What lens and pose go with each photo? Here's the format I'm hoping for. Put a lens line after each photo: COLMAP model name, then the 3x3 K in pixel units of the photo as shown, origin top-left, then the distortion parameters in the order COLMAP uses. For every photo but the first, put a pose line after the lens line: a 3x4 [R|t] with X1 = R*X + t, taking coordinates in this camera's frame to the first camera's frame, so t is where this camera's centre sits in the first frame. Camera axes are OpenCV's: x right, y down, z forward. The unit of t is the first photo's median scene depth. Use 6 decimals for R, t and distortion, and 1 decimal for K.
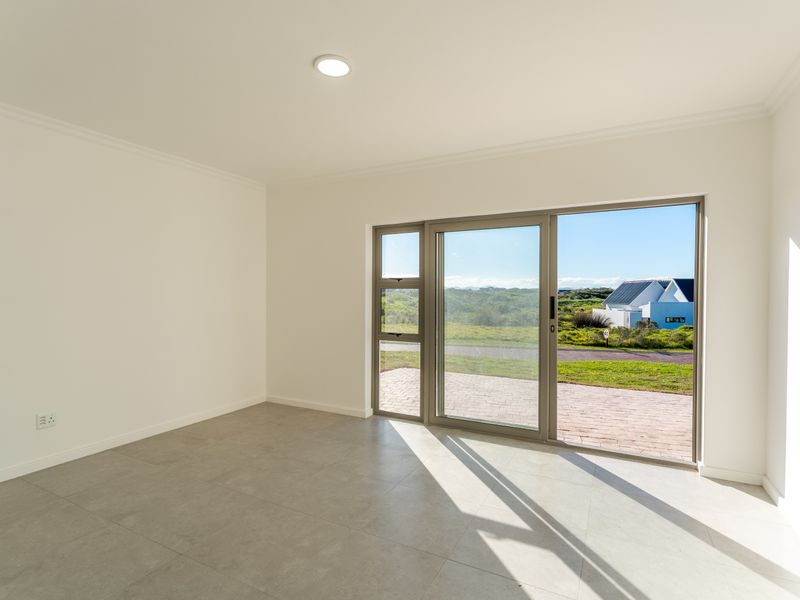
lens RADIAL K [[375.7, 0, 400.8], [0, 375.7, 299.0], [0, 0, 1]] dist [-0.000419, 0.000081]
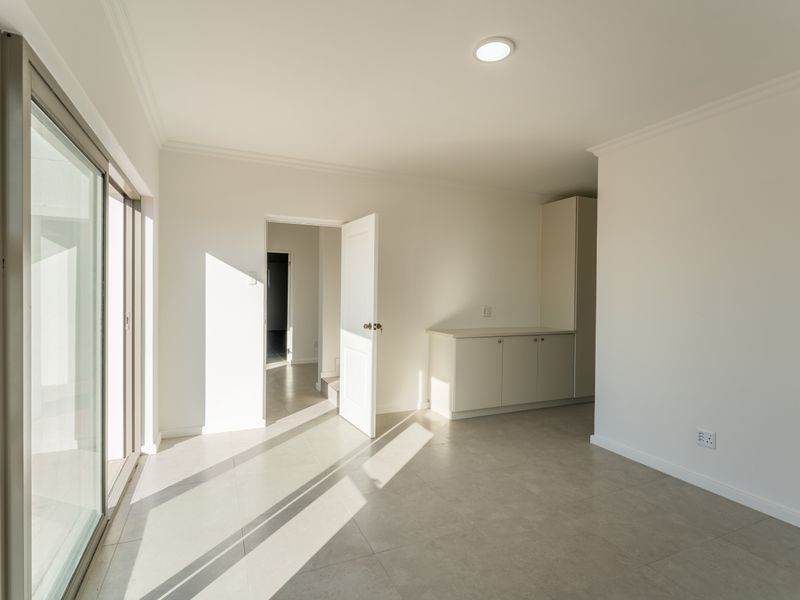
lens RADIAL K [[375.7, 0, 401.0], [0, 375.7, 299.9], [0, 0, 1]] dist [-0.000419, 0.000081]
pose [[-0.749950, -0.020483, 0.661177, -0.622781], [-0.010654, 0.999765, 0.018889, -0.016725], [-0.661408, 0.007121, -0.749992, 1.814331]]
